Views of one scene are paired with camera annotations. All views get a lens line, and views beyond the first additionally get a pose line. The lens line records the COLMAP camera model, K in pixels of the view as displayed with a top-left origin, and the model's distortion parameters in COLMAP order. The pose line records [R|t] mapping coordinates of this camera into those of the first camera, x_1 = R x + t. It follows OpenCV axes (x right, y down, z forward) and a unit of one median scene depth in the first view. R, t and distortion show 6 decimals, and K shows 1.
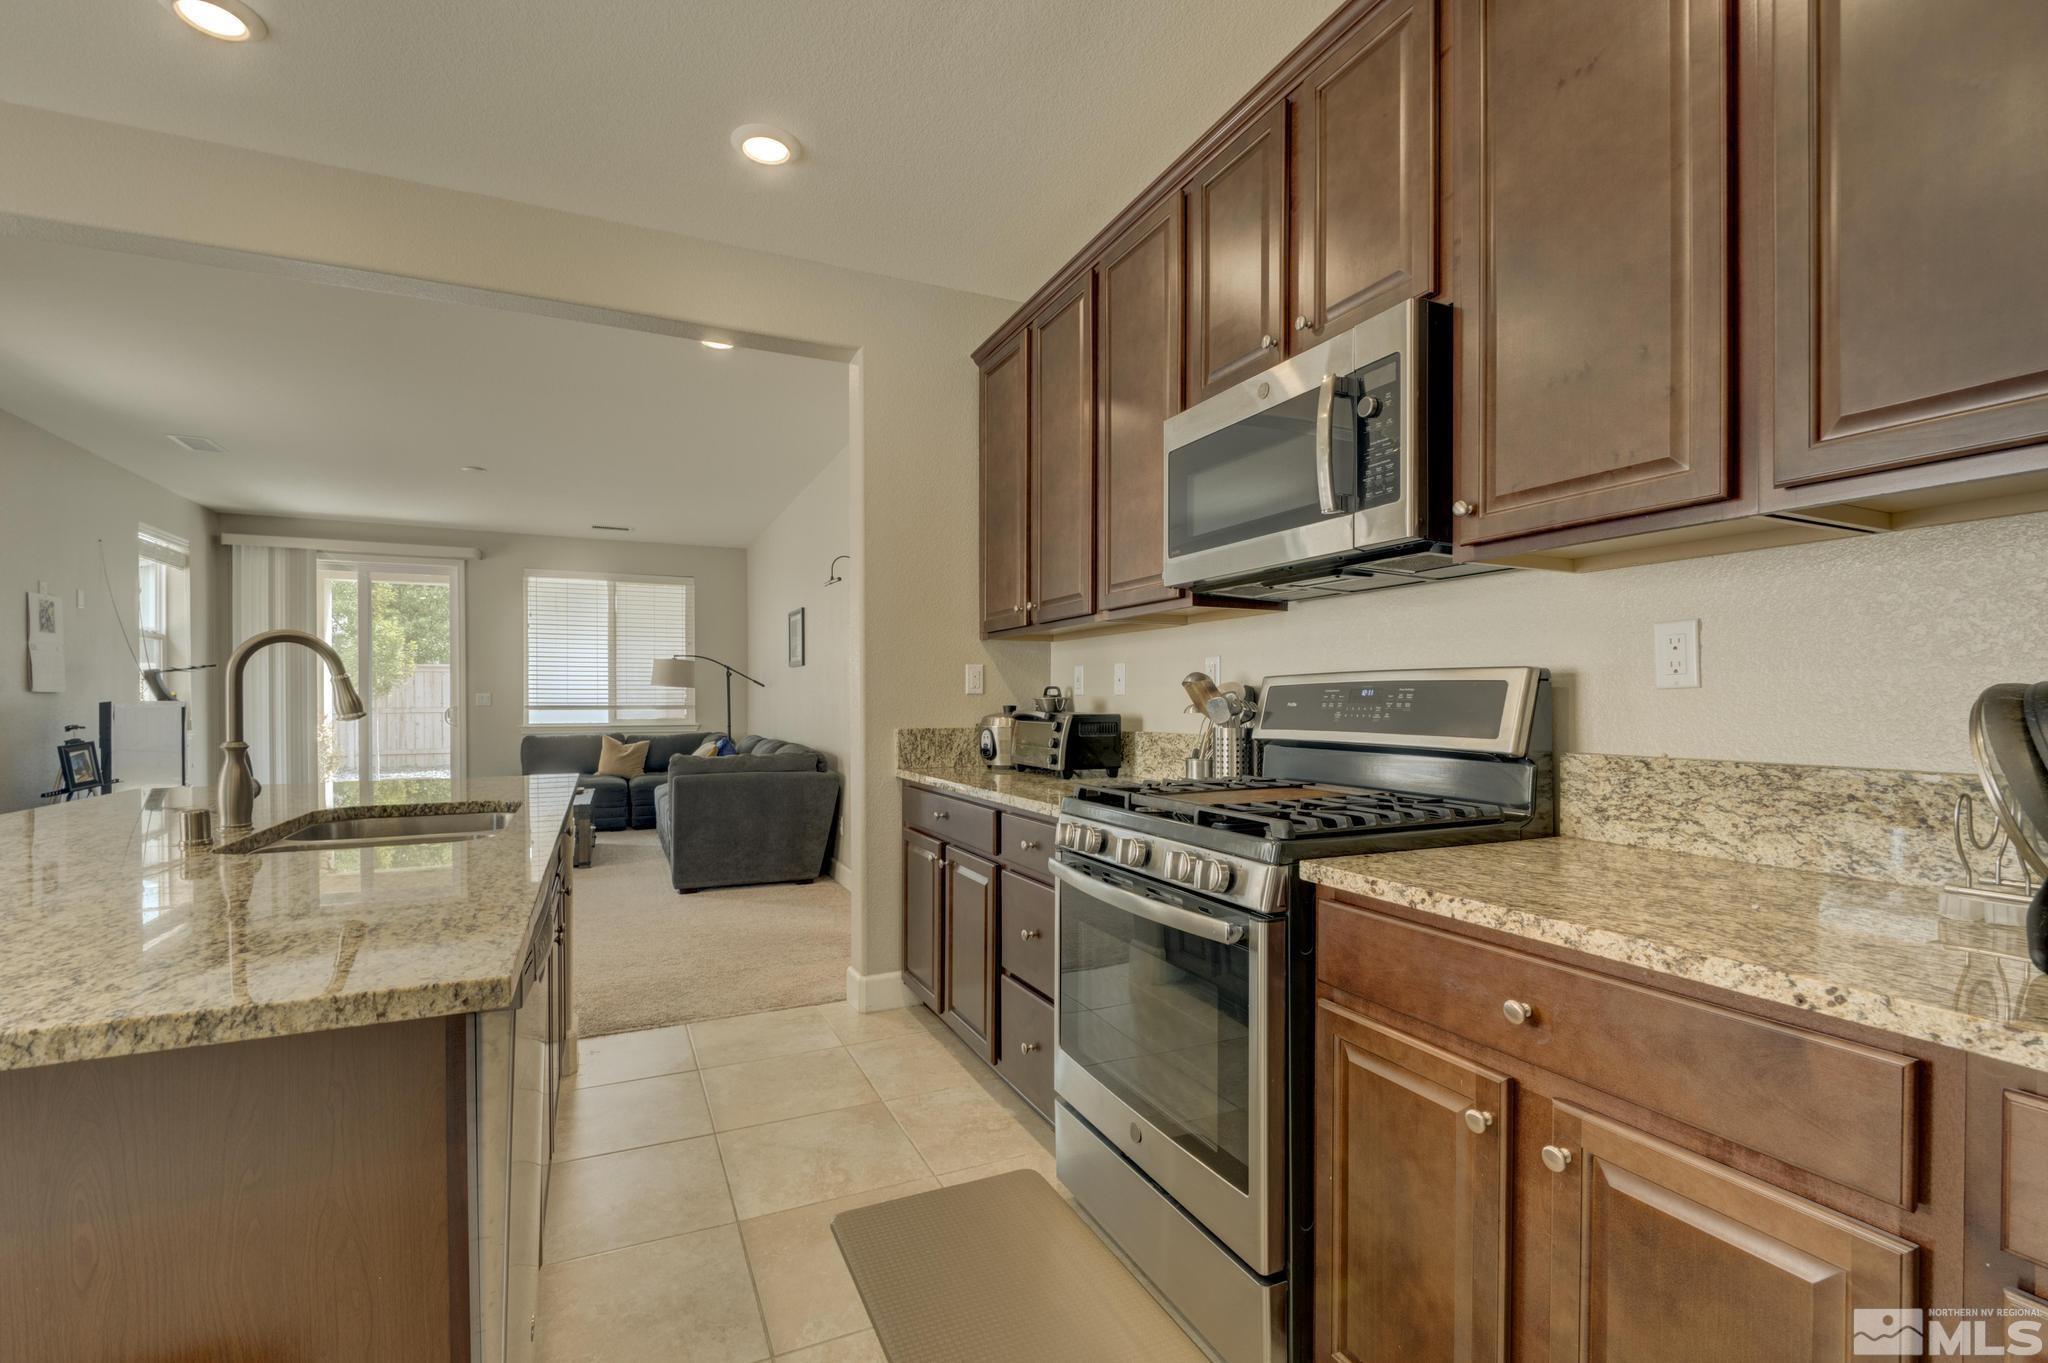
lens RADIAL K [[925.5, 0, 1023.1], [0, 925.5, 699.8], [0, 0, 1]] dist [-0.000810, -0.000066]
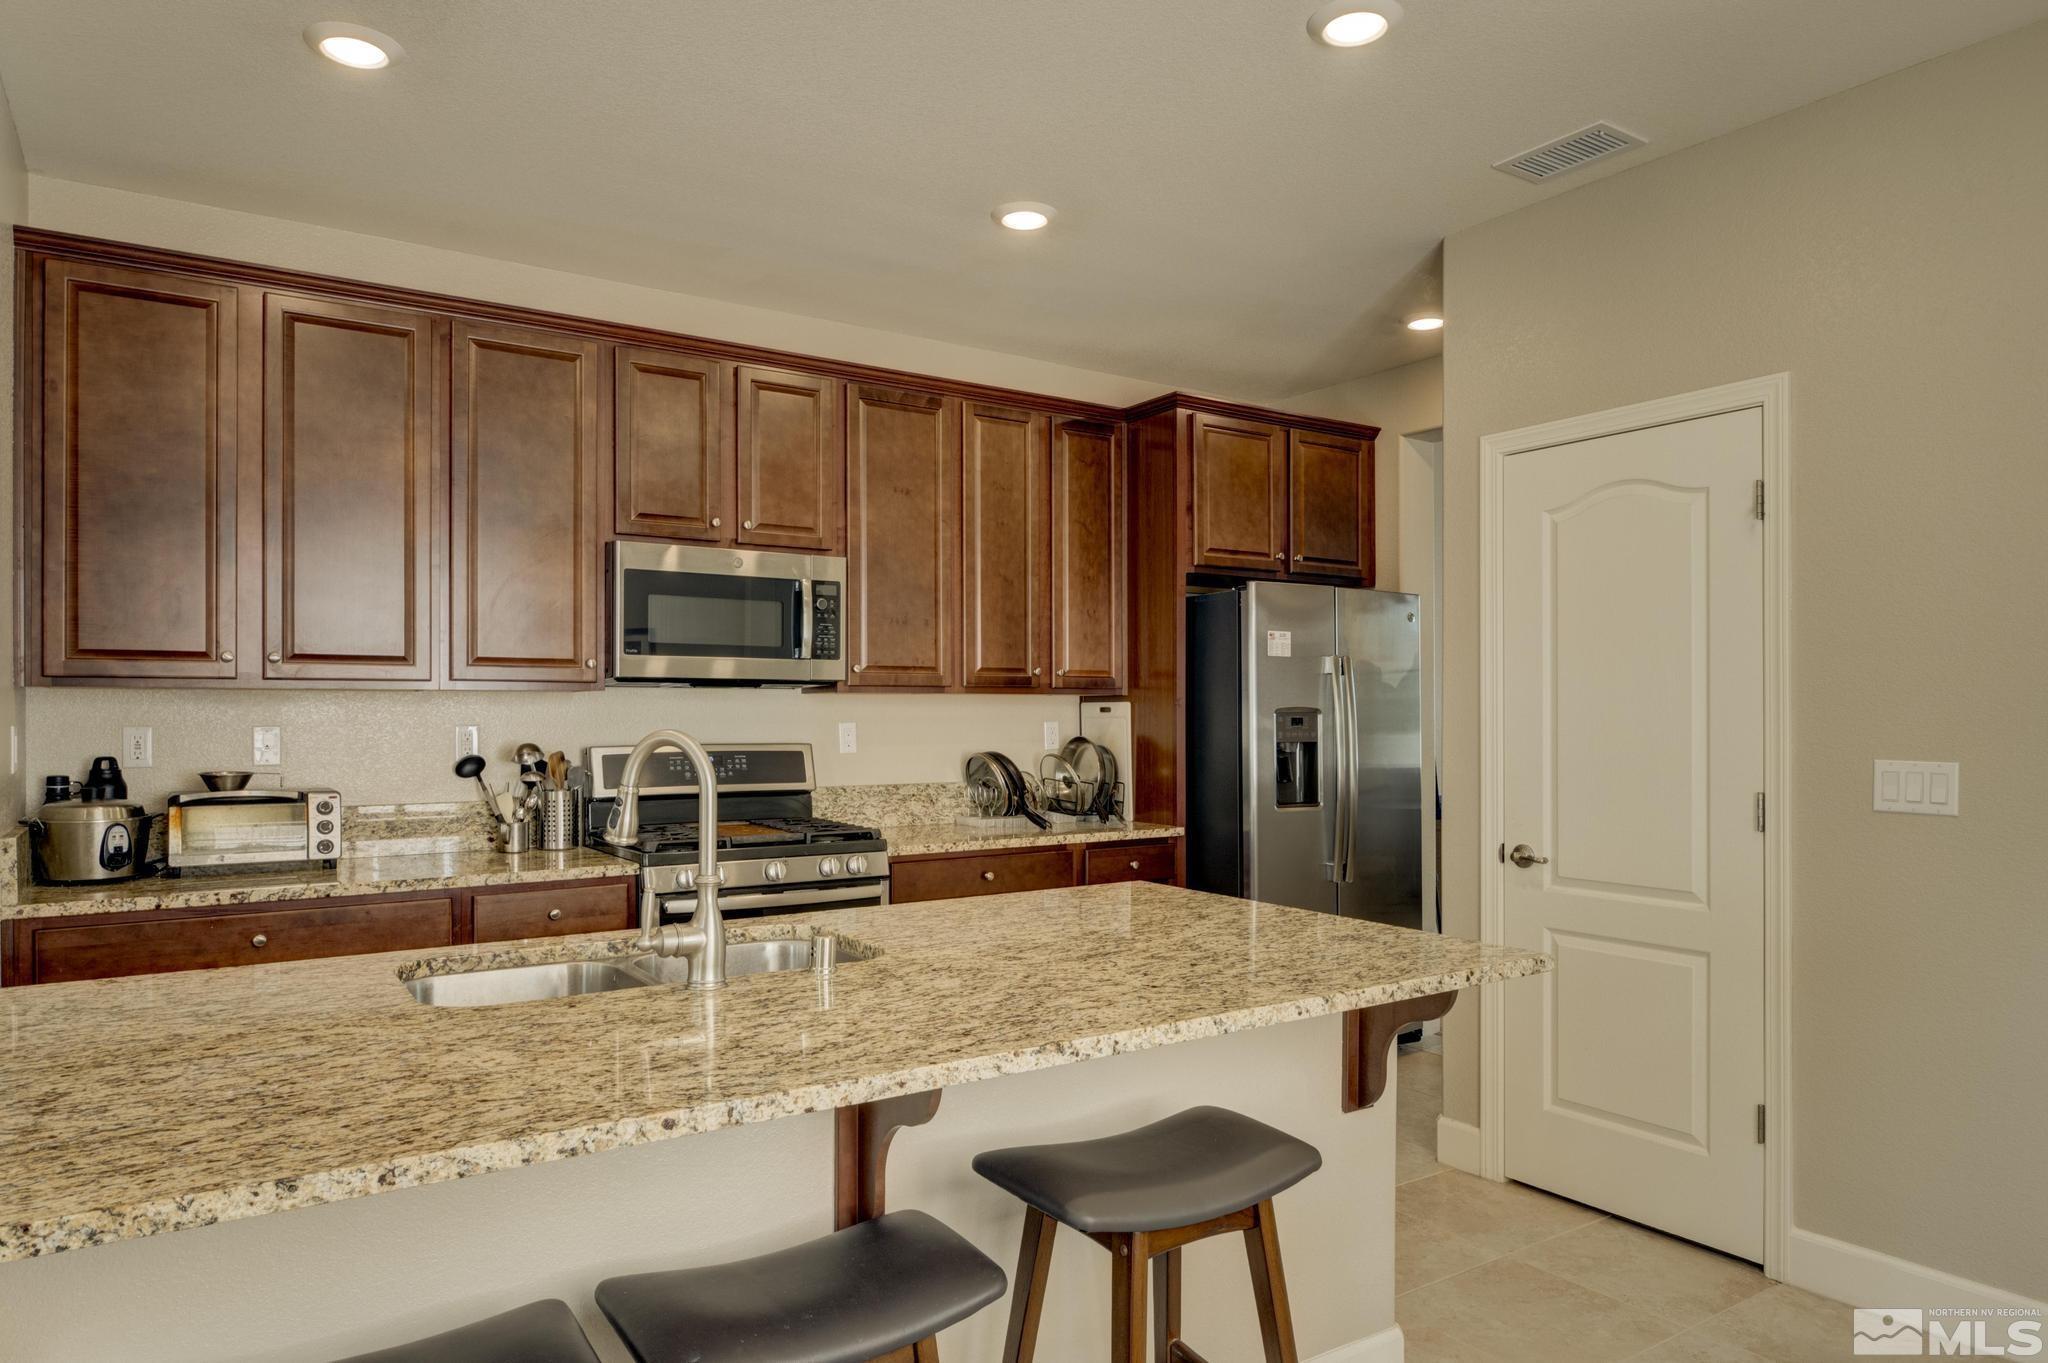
lens RADIAL K [[1267.3, 0, 1023.0], [0, 1267.3, 688.6], [0, 0, 1]] dist [-0.000005, 0.000001]
pose [[-0.155620, 0.012019, 0.987744, -2.273324], [-0.004146, 0.999909, -0.012820, -0.127221], [-0.987808, -0.006090, -0.155556, 1.054553]]
